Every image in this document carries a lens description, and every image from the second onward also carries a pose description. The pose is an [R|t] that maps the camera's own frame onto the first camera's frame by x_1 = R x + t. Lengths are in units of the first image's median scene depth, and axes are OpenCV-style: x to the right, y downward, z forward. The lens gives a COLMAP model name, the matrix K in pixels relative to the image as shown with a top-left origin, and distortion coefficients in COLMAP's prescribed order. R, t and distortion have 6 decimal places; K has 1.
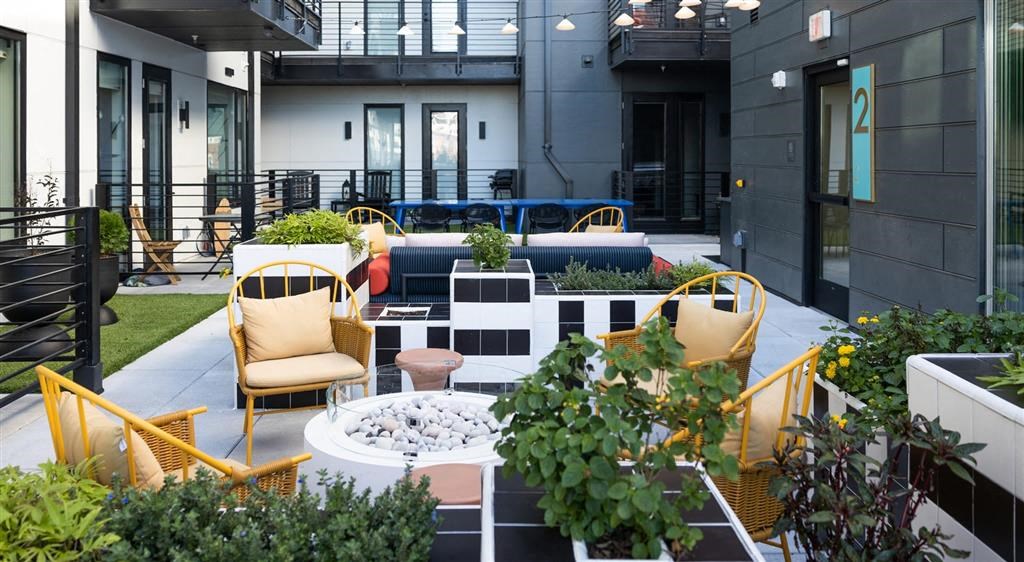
lens RADIAL K [[1600.2, 0, 510.2], [0, 1600.2, 280.3], [0, 0, 1]] dist [-0.017505, 0.000000]
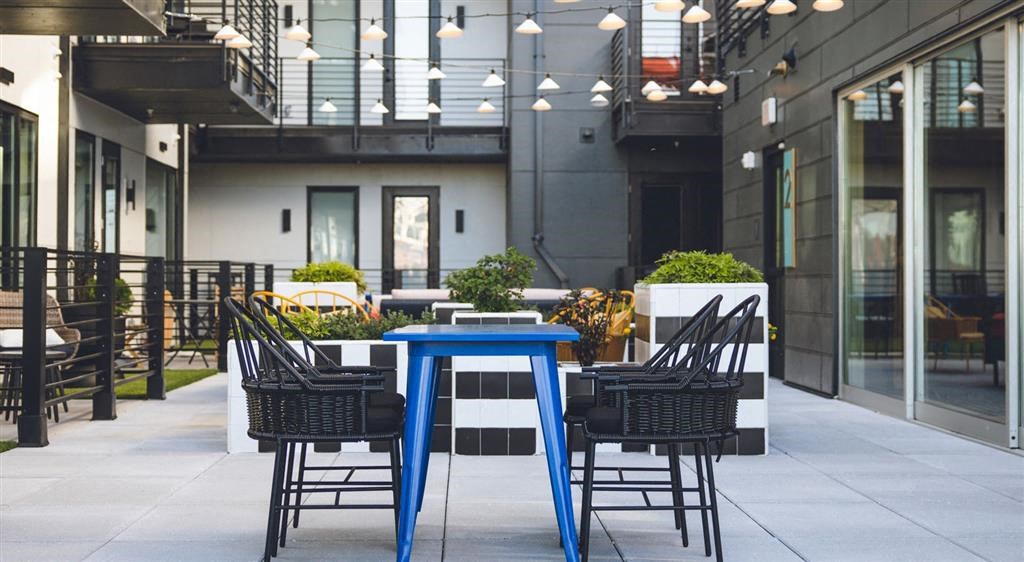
lens RADIAL K [[1125.4, 0, 514.6], [0, 1125.4, 281.2], [0, 0, 1]] dist [0.030729, 0.000000]
pose [[0.999389, 0.000413, 0.034957, -0.009213], [0.000292, 0.999797, -0.020138, -0.049960], [-0.034958, 0.020136, 0.999186, 0.422575]]
